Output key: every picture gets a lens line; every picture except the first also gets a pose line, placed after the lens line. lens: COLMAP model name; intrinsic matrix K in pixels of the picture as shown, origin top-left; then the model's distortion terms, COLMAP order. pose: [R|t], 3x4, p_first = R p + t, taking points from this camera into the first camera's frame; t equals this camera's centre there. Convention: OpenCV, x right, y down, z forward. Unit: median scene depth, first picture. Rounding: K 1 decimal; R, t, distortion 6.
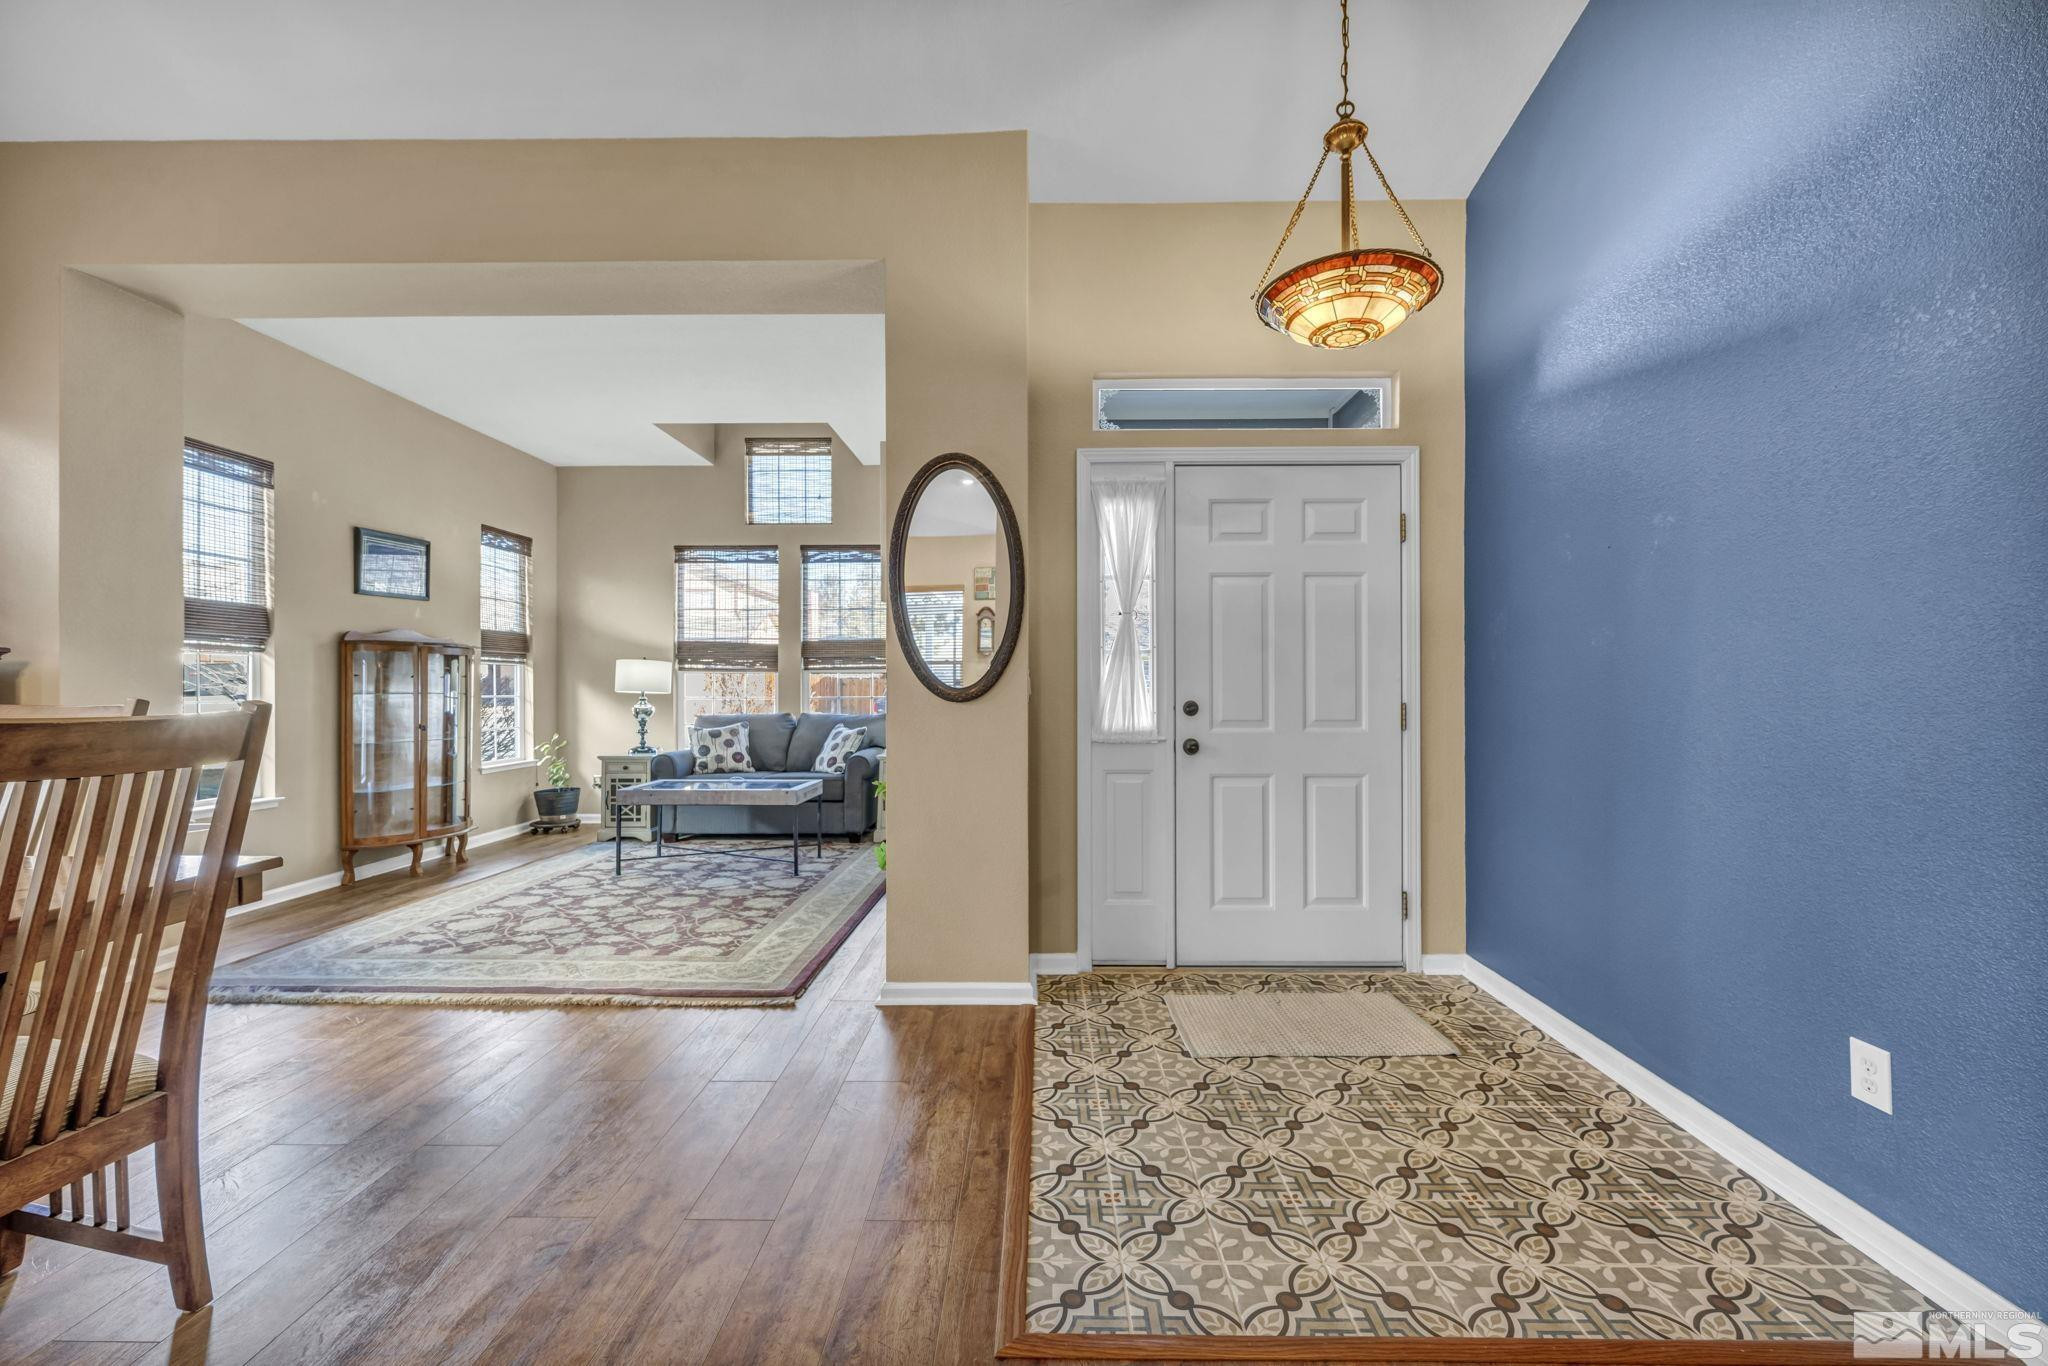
lens RADIAL K [[814.5, 0, 1058.5], [0, 814.5, 681.0], [0, 0, 1]] dist [-0.002628, 0.000003]
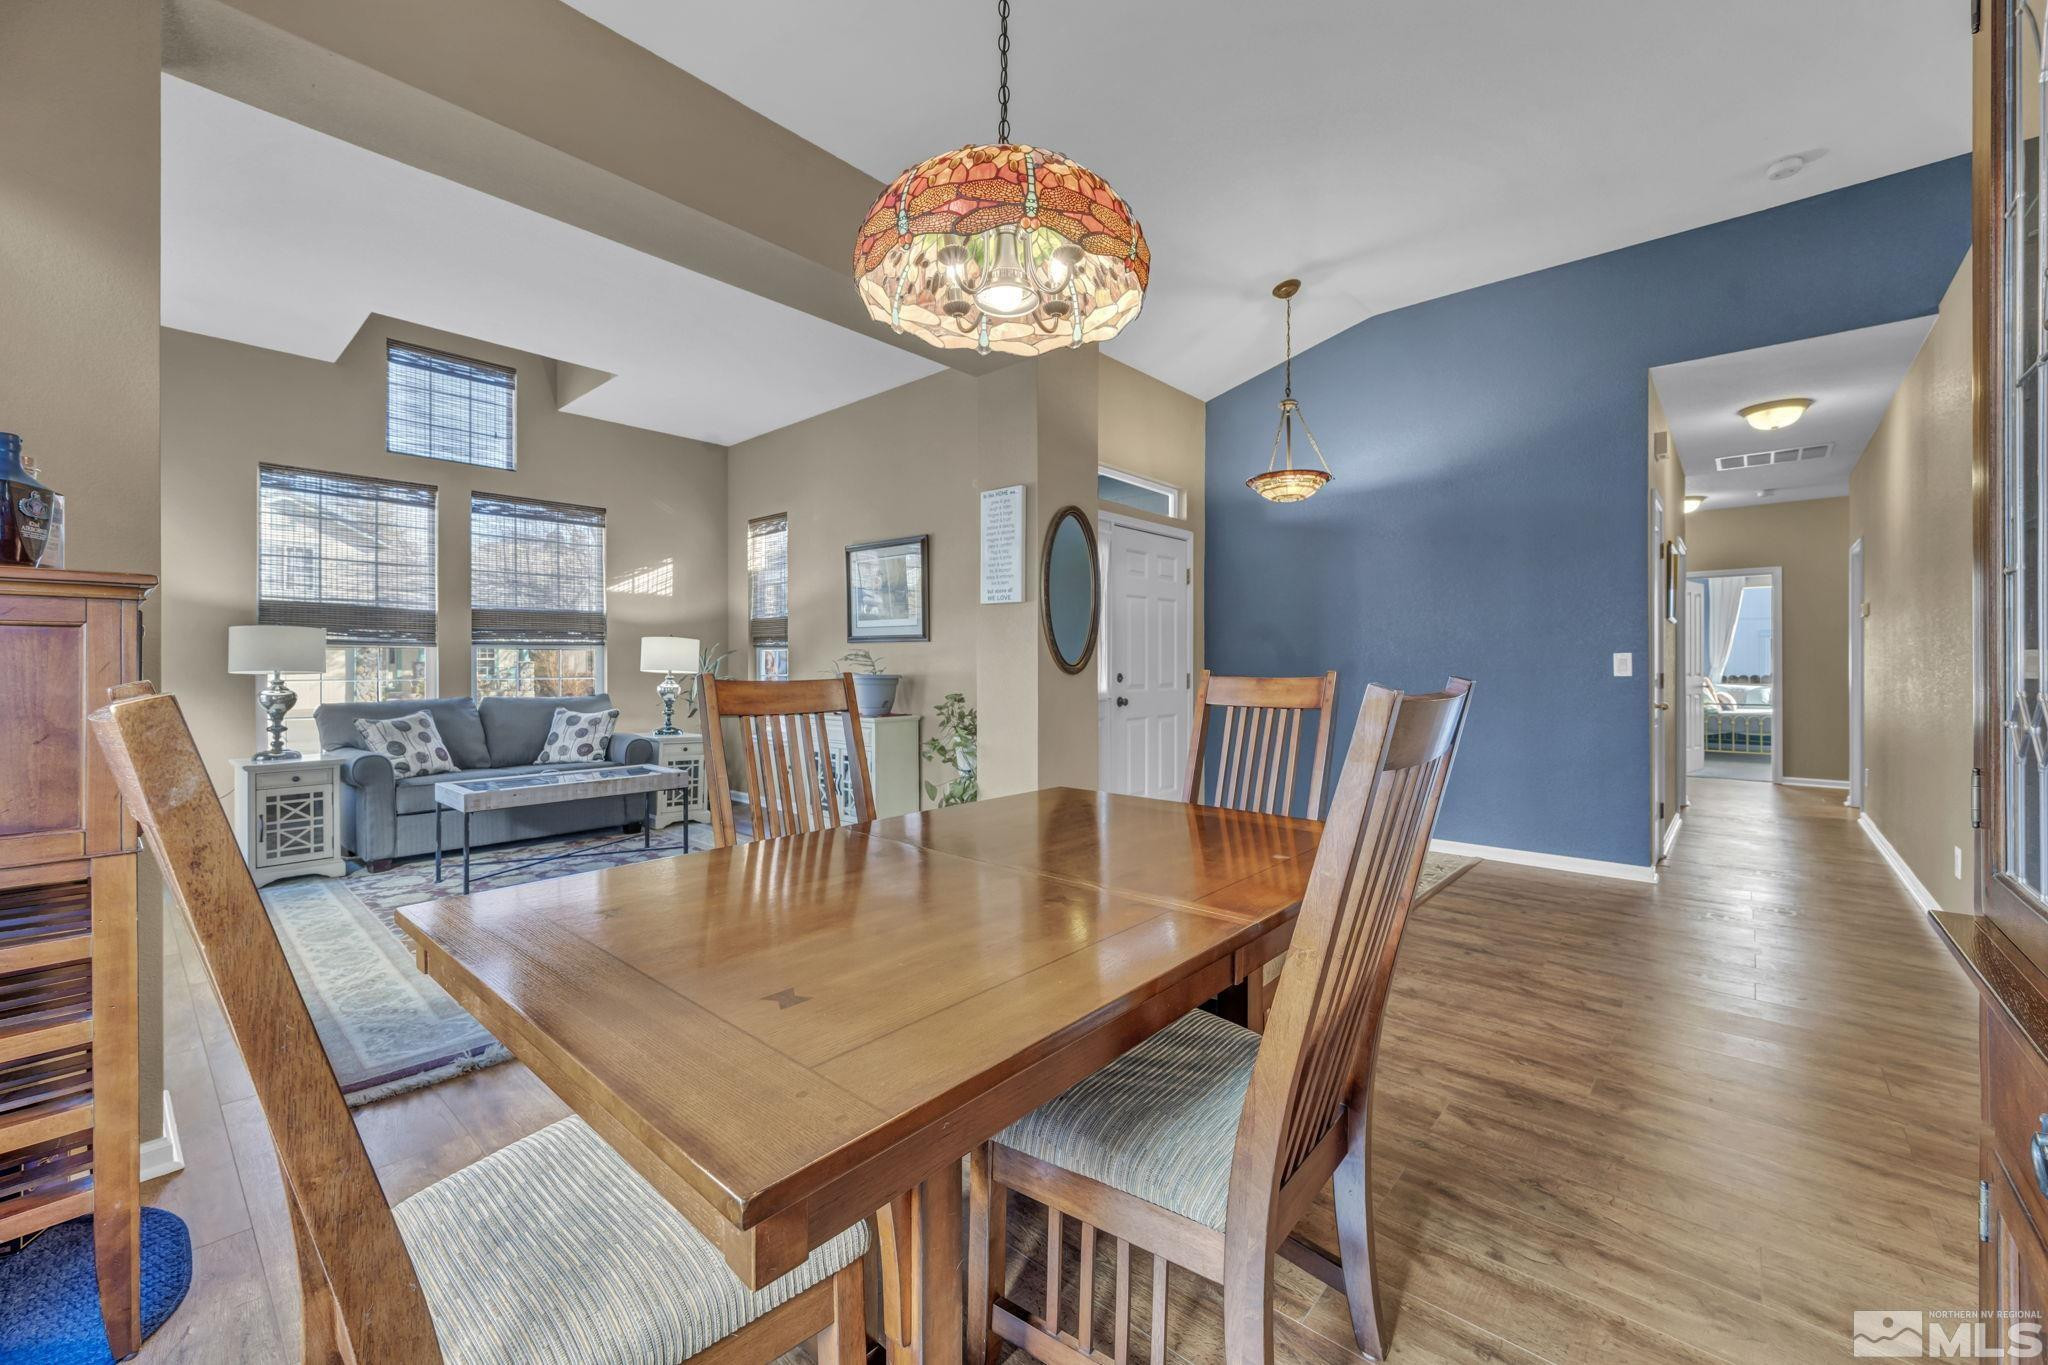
lens RADIAL K [[821.9, 0, 1043.7], [0, 821.9, 662.7], [0, 0, 1]] dist [0.000212, 0.000120]
pose [[0.643068, 0.002429, 0.765805, -0.628110], [-0.003945, 0.999992, 0.000141, 0.002449], [-0.765799, -0.003112, 0.643072, 0.038545]]
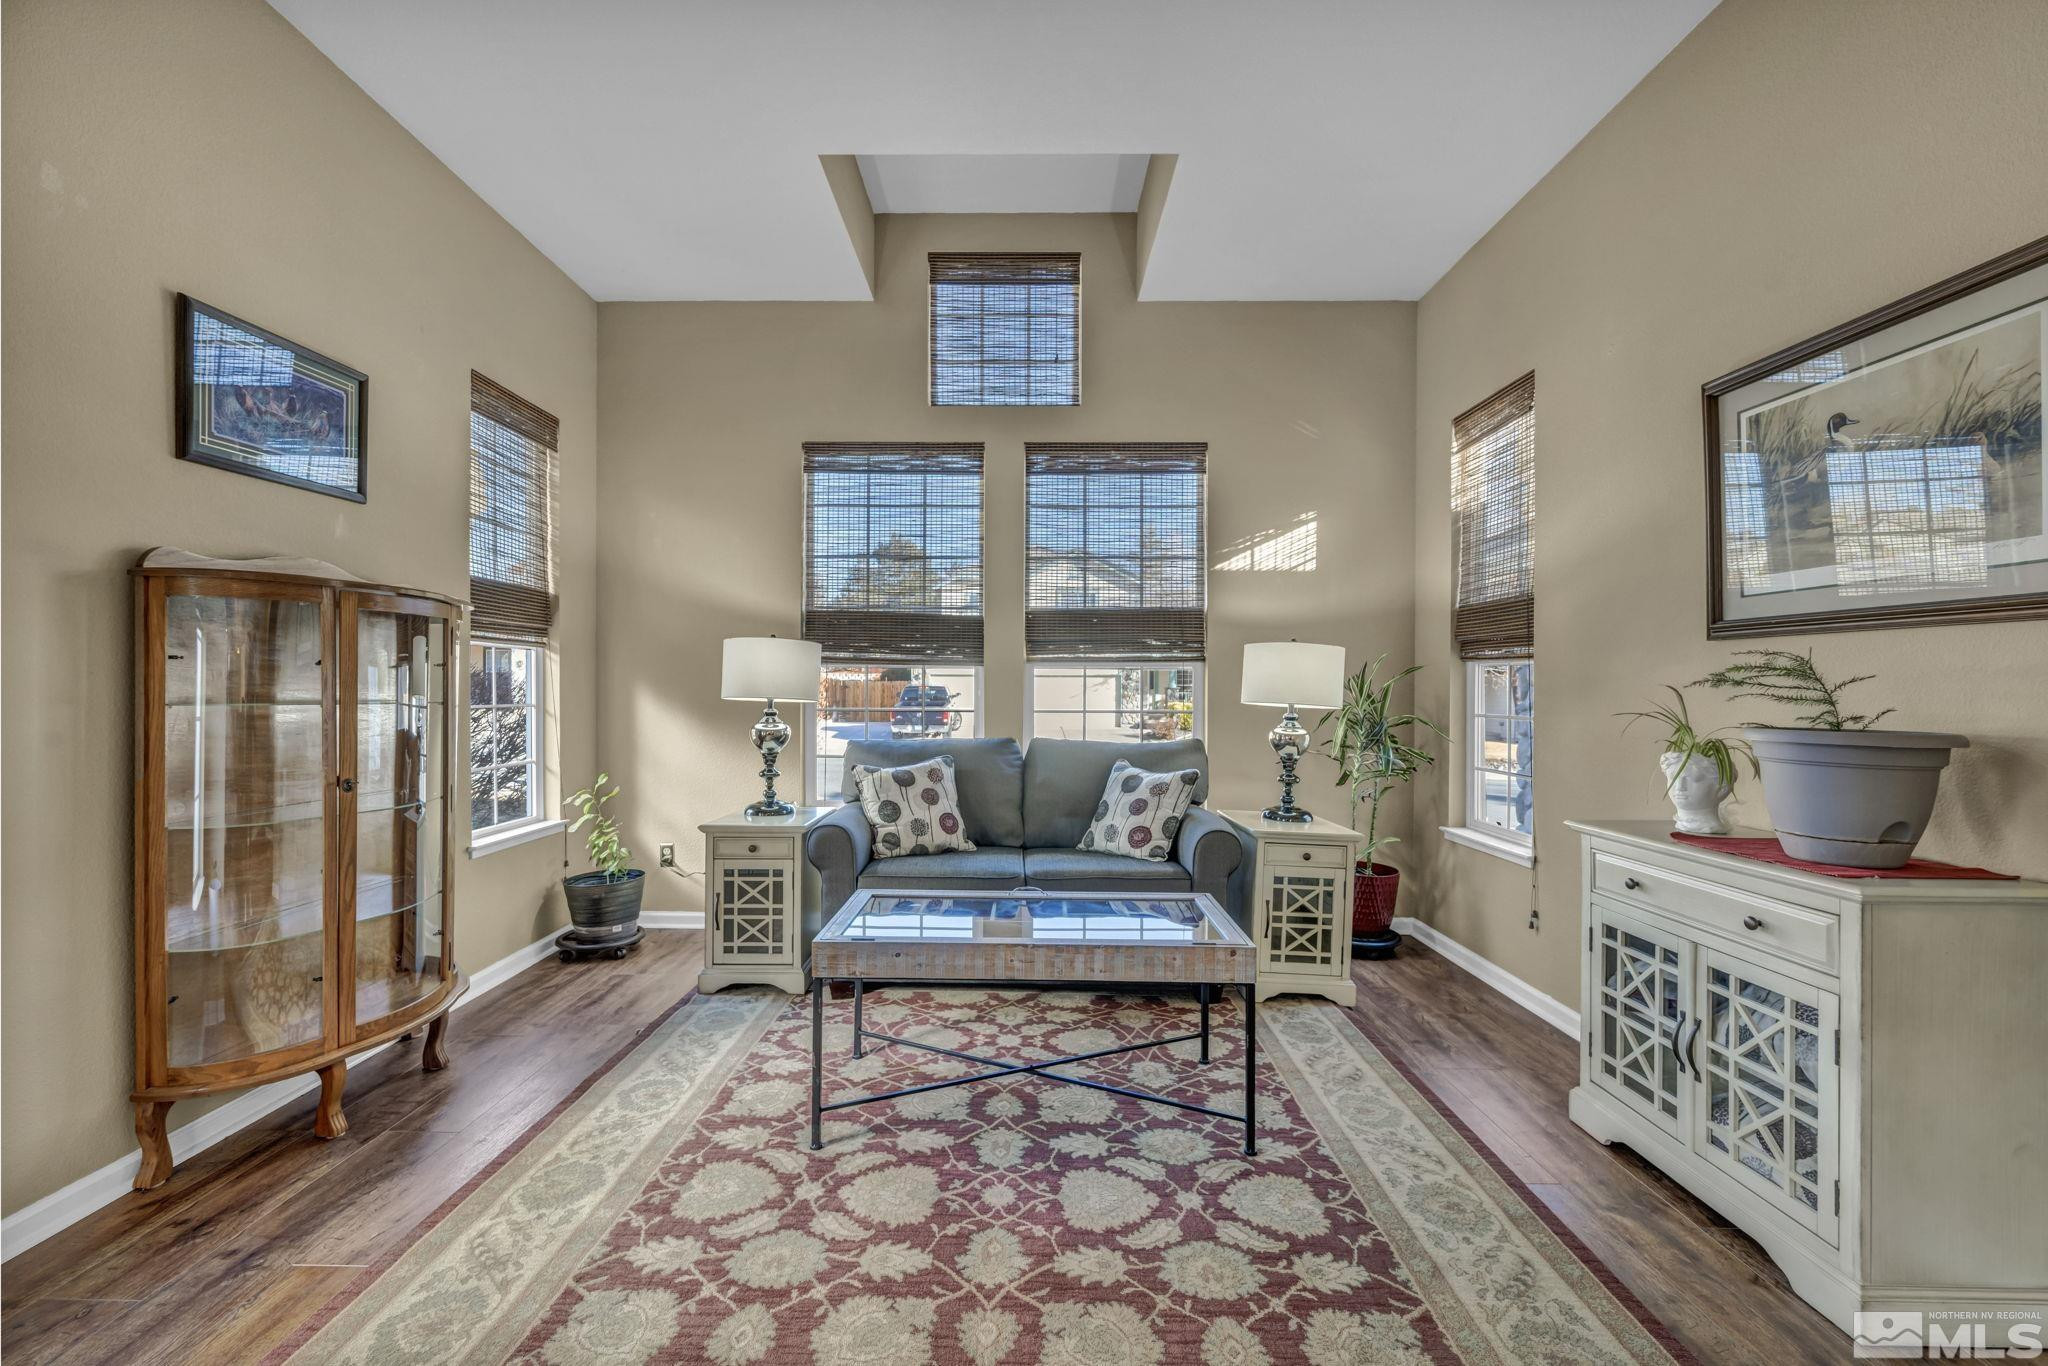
lens RADIAL K [[821.9, 0, 1015.7], [0, 821.9, 690.4], [0, 0, 1]] dist [0.000212, 0.000120]
pose [[0.999950, 0.006682, -0.007397, -0.345732], [-0.006629, 0.999952, 0.007174, 0.002615], [0.007445, -0.007125, 0.999947, 0.462203]]
